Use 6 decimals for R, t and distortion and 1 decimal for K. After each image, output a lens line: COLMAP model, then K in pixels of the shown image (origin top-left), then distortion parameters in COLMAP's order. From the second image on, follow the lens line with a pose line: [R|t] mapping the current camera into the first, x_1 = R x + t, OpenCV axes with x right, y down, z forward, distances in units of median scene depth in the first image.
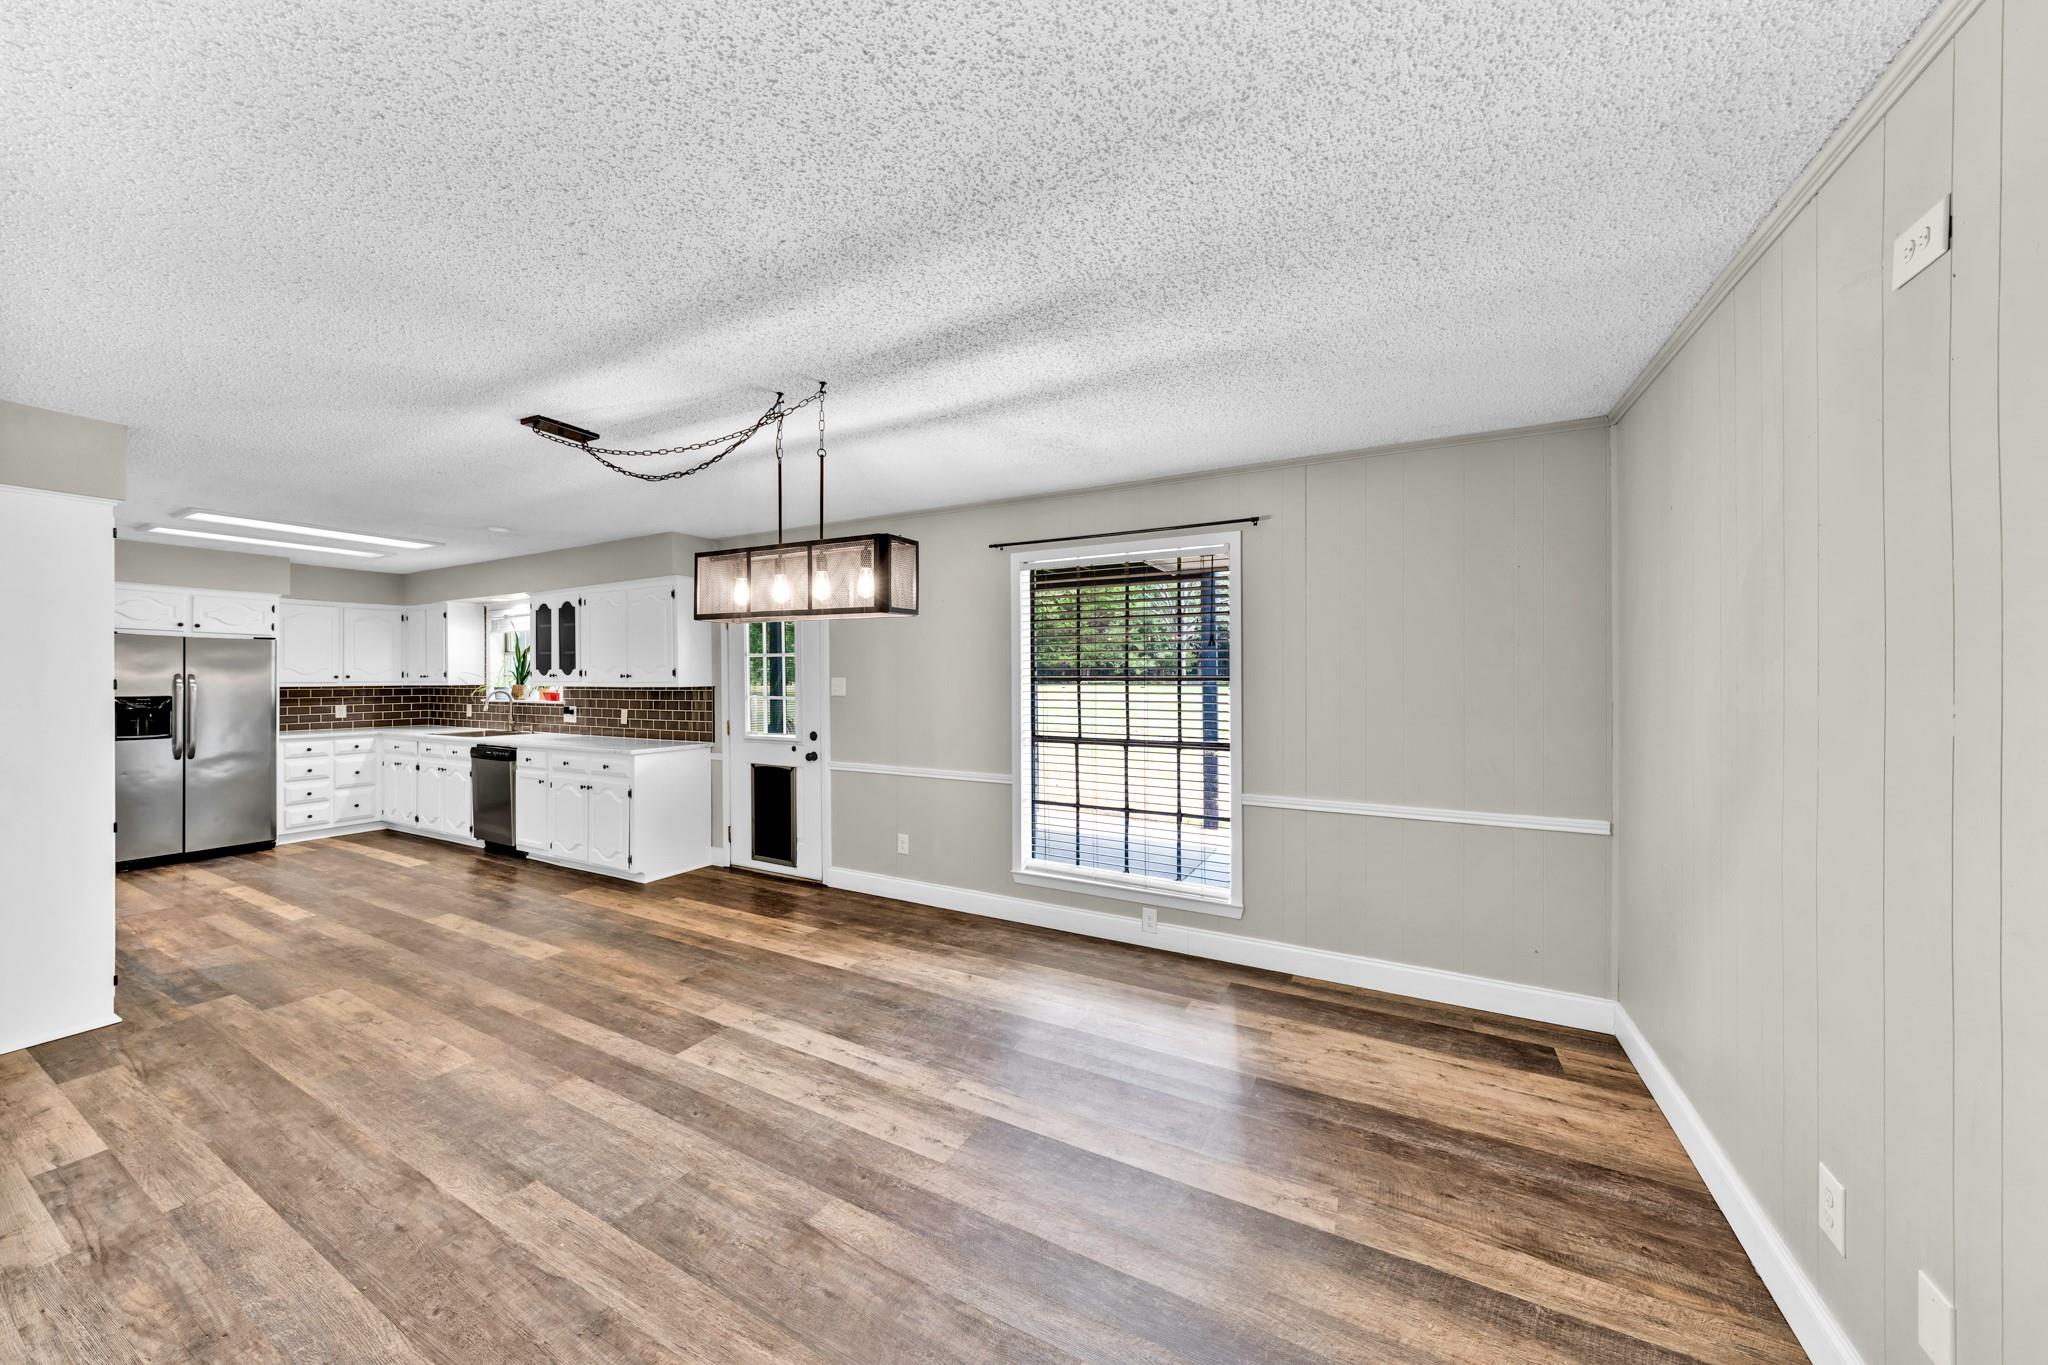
lens RADIAL K [[699.9, 0, 1029.9], [0, 699.9, 678.9], [0, 0, 1]] dist [-0.000378, -0.000119]
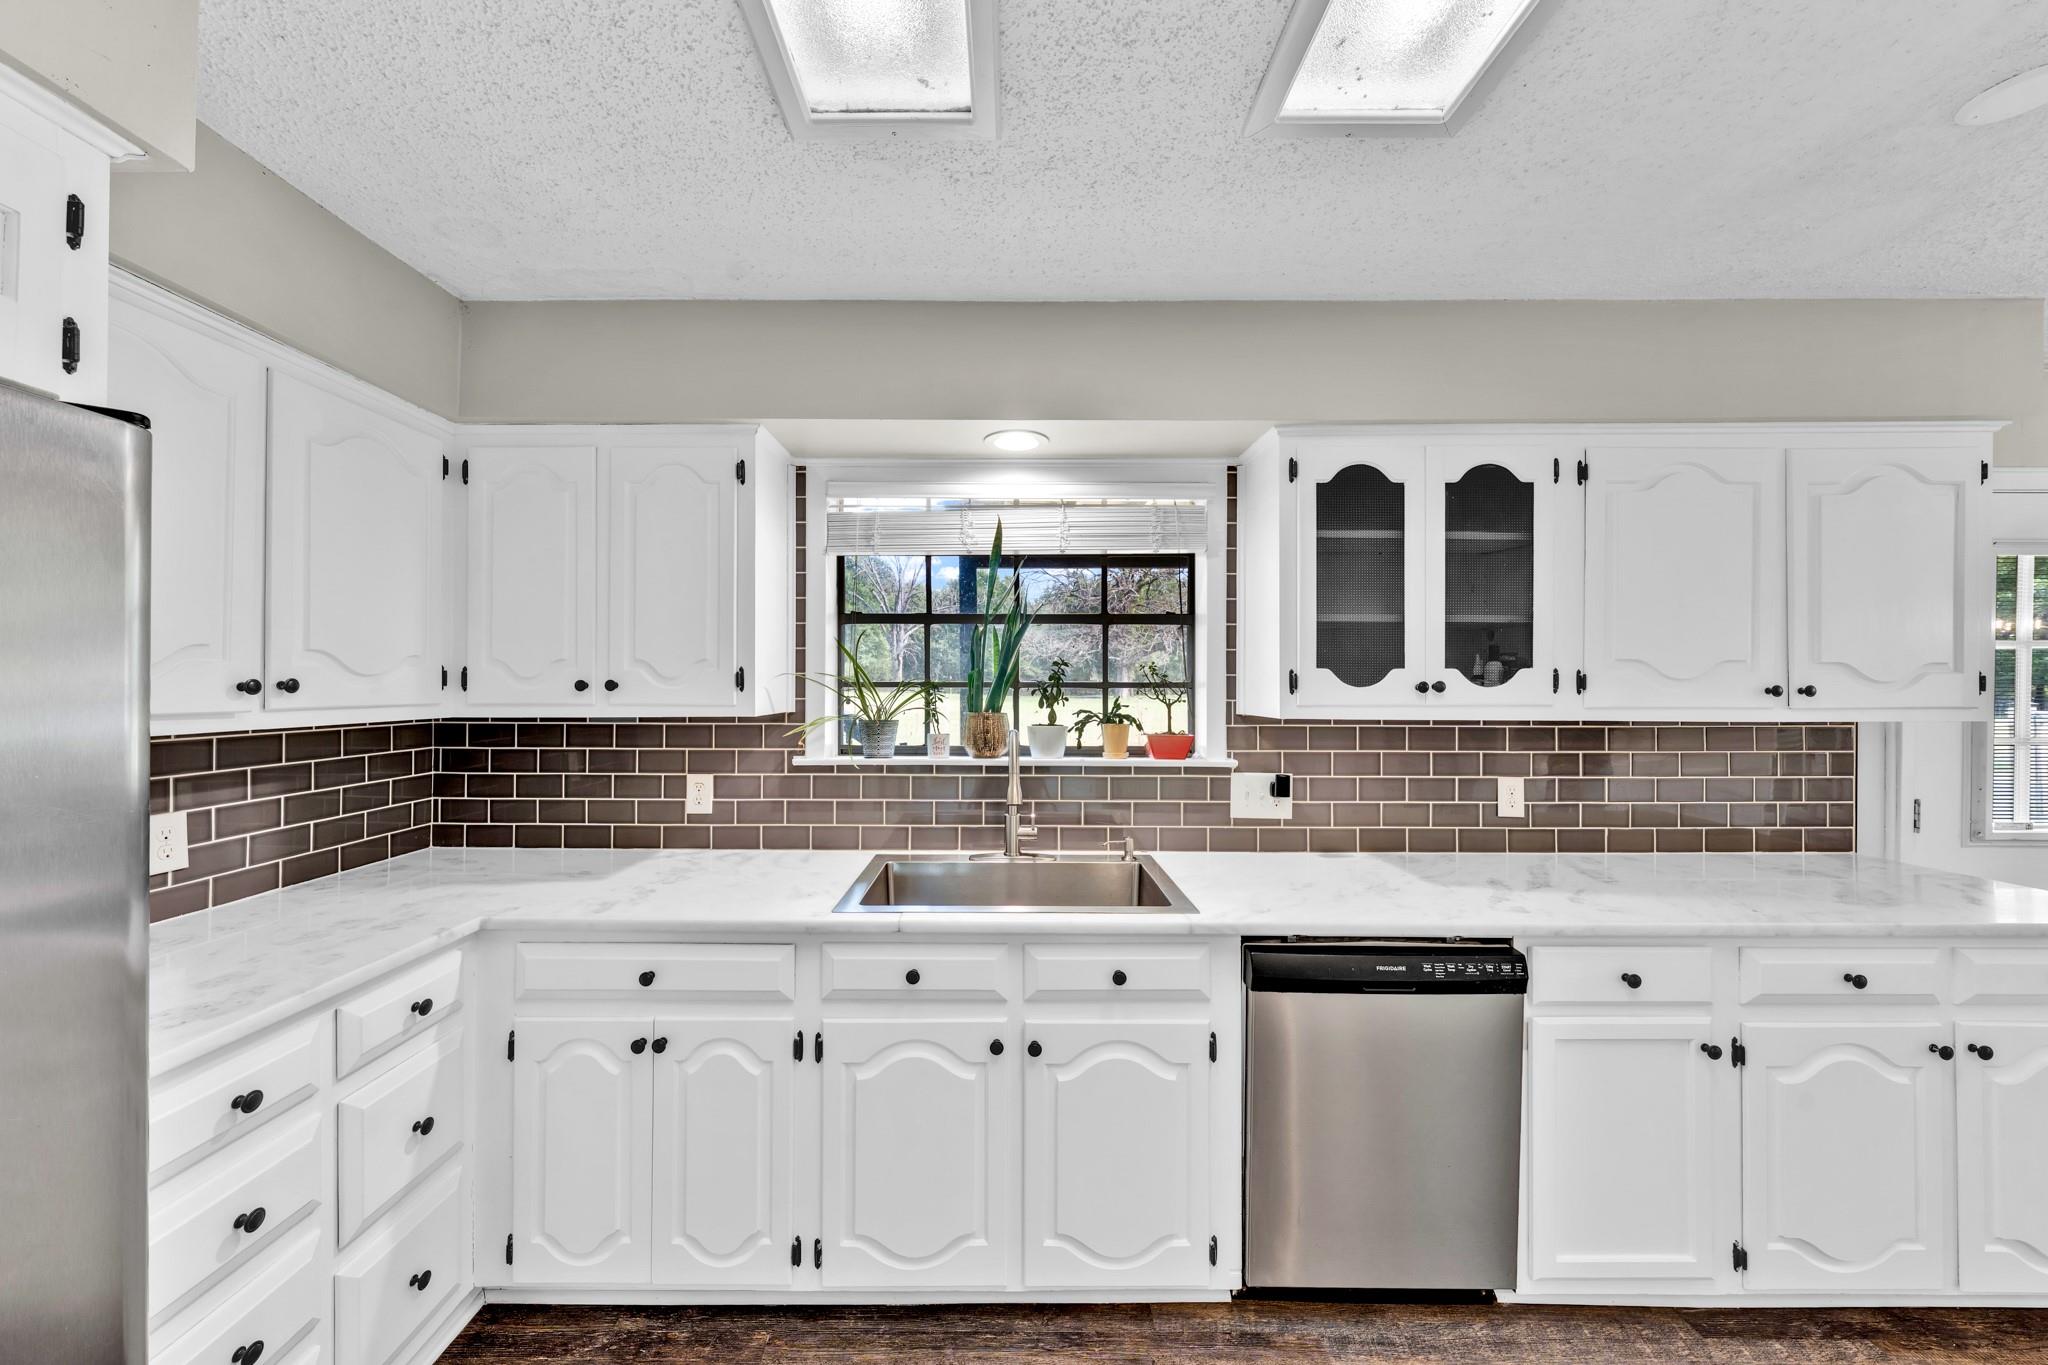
lens RADIAL K [[699.9, 0, 1021.9], [0, 699.9, 682.0], [0, 0, 1]] dist [-0.000378, -0.000119]
pose [[0.885322, 0.008808, 0.464896, -0.987330], [-0.003380, 0.999916, -0.012508, -0.002531], [-0.464967, 0.009503, 0.885277, 0.789365]]
